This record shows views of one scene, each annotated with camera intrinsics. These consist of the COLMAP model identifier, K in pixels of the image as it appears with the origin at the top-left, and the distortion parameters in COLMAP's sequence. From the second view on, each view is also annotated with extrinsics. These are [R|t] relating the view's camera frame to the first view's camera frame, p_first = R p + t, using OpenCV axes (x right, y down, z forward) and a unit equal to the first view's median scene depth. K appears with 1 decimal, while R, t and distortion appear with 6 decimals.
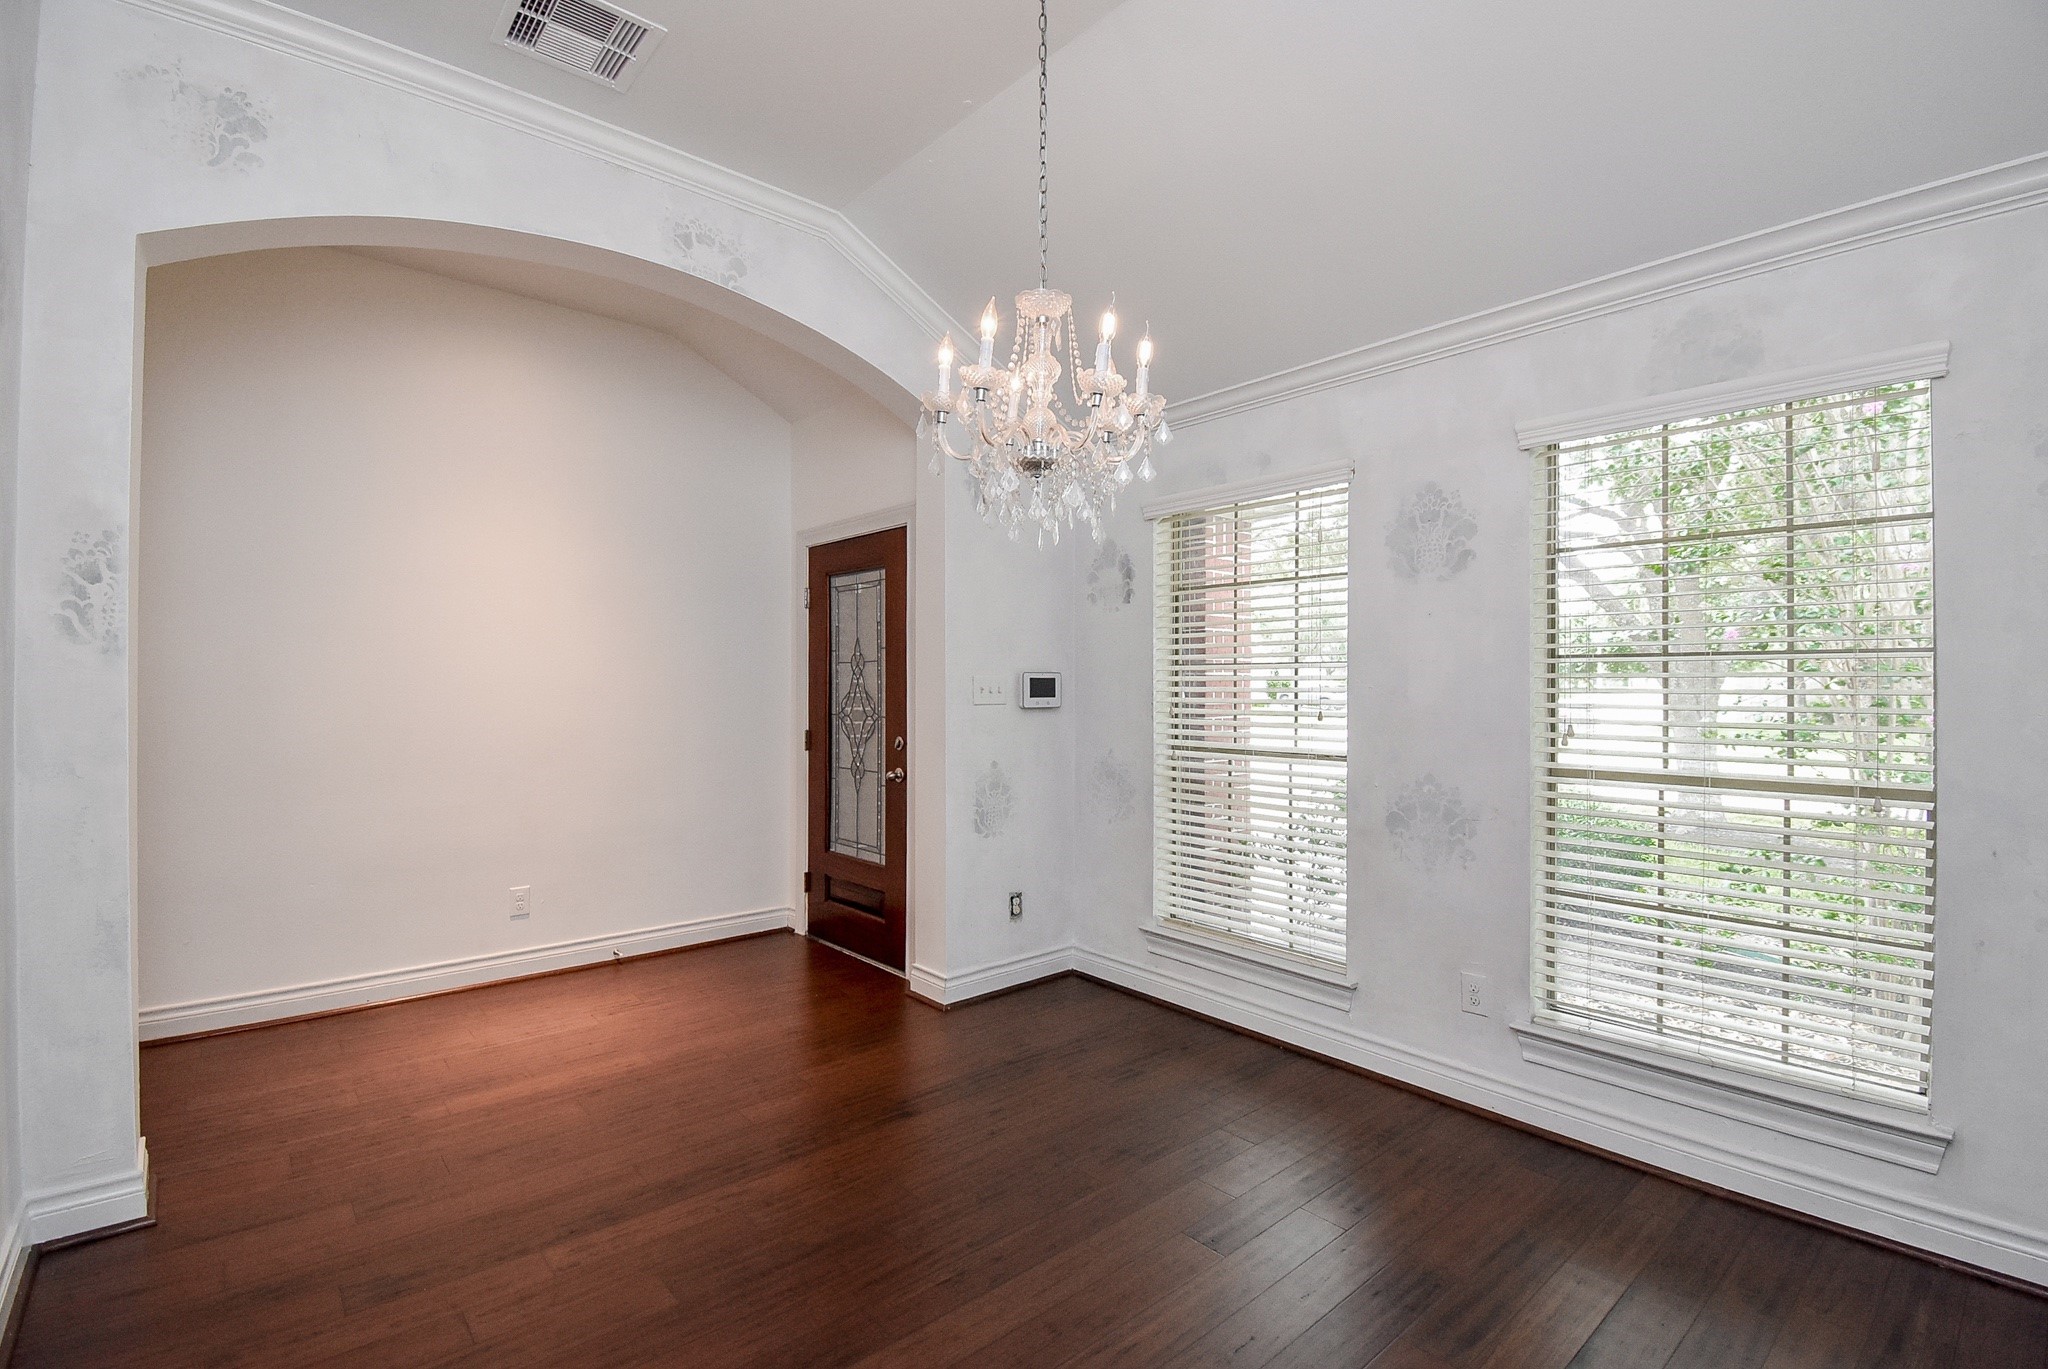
lens RADIAL K [[902.3, 0, 1020.8], [0, 902.3, 677.5], [0, 0, 1]] dist [0.016225, -0.024327]
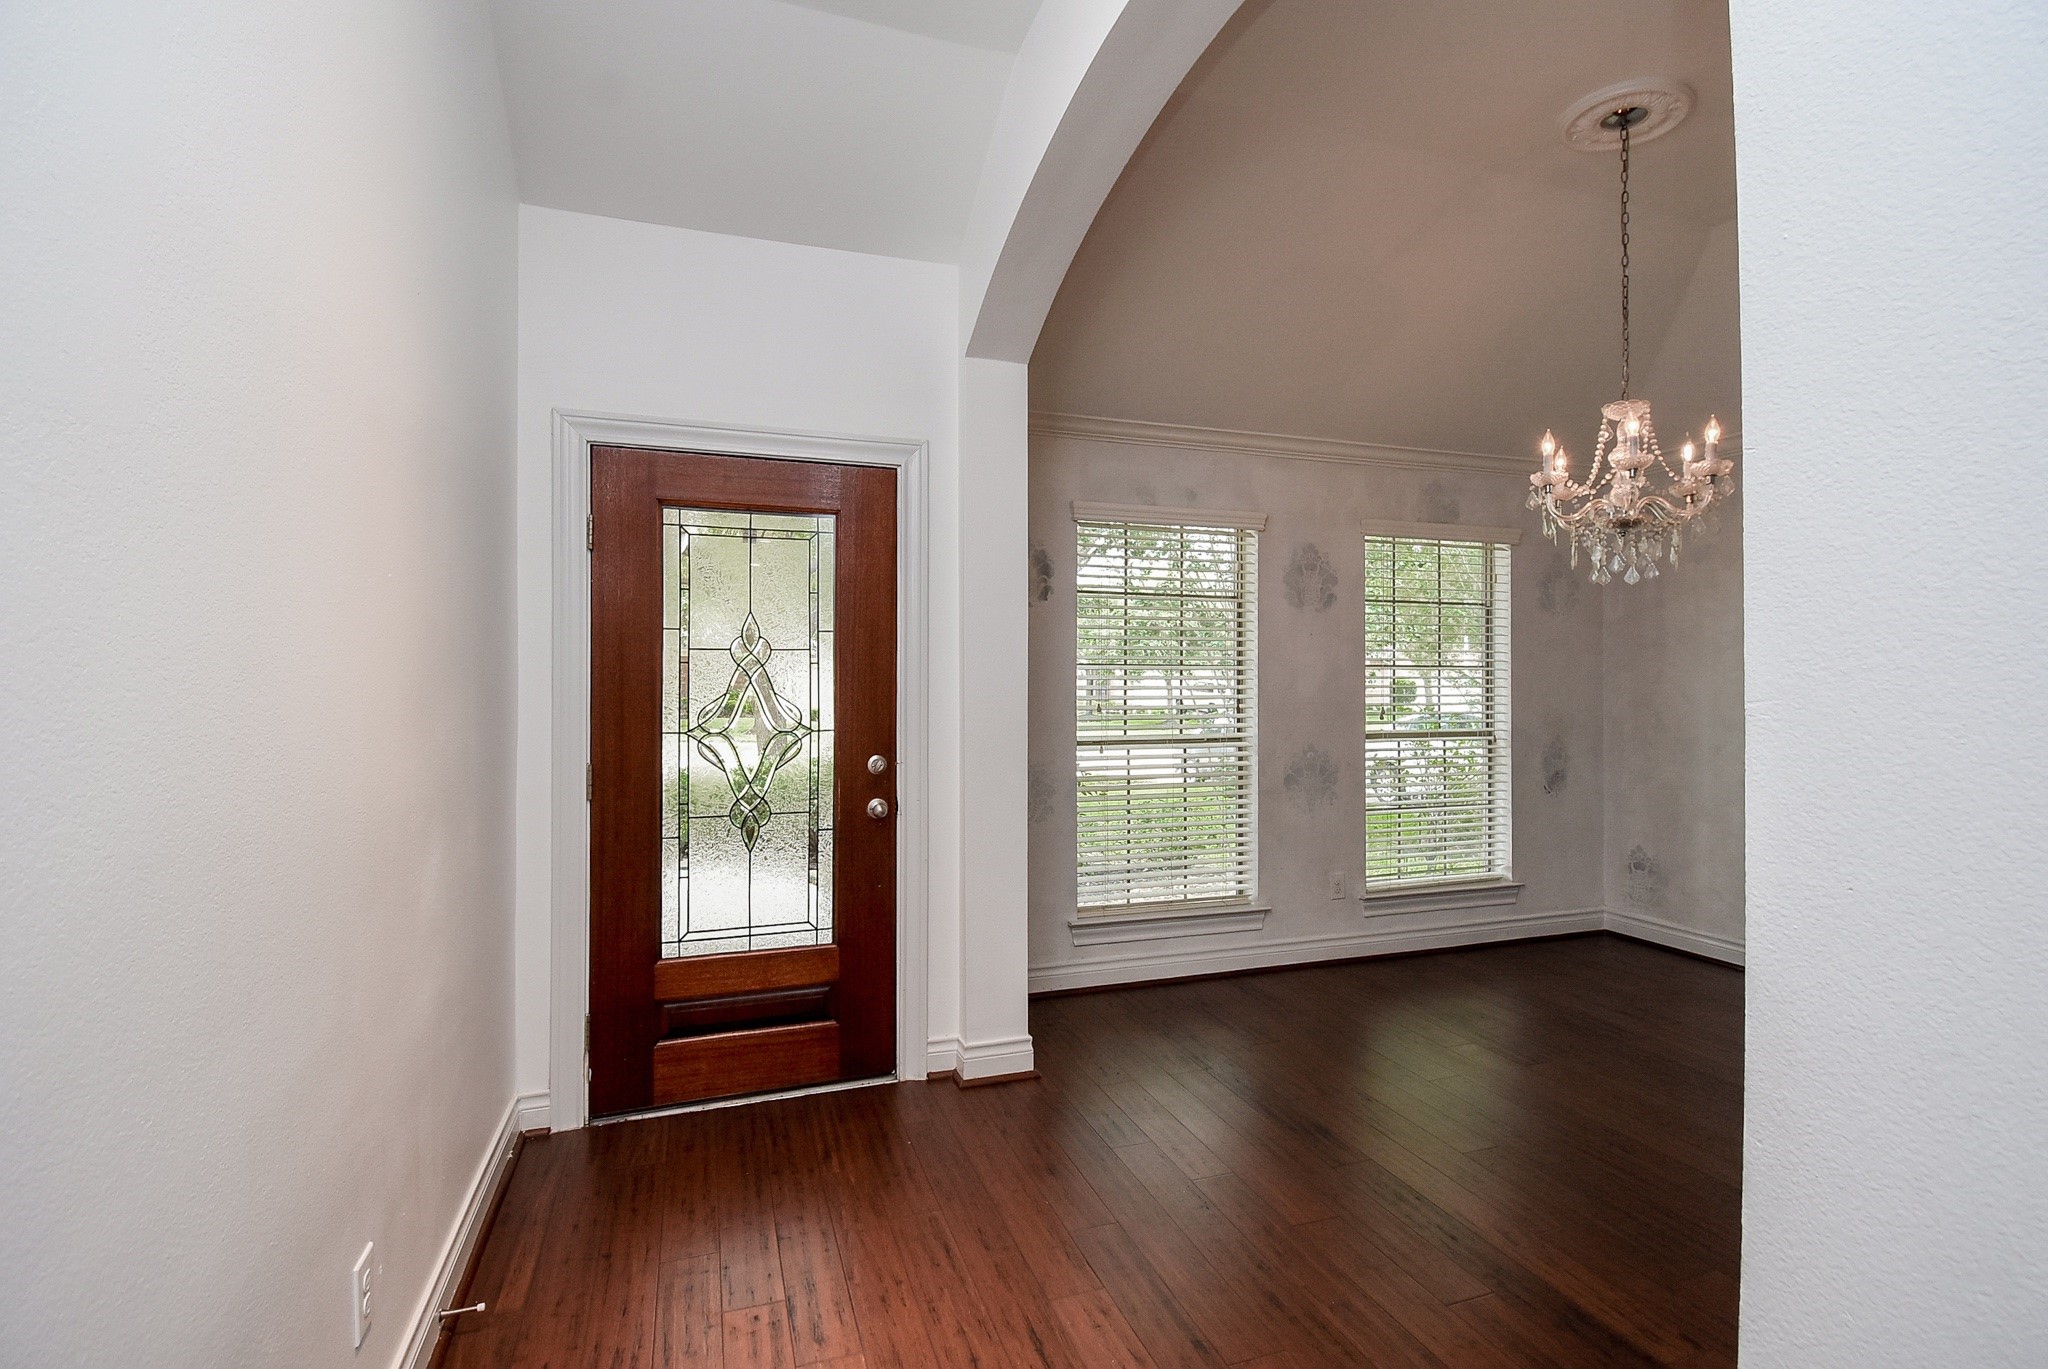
lens RADIAL K [[902.3, 0, 1020.8], [0, 902.3, 677.5], [0, 0, 1]] dist [0.016225, -0.024327]
pose [[0.392183, -0.004012, 0.919879, -0.843120], [-0.011460, 0.999892, 0.009247, -0.007061], [-0.919816, -0.014168, 0.392094, 0.679923]]
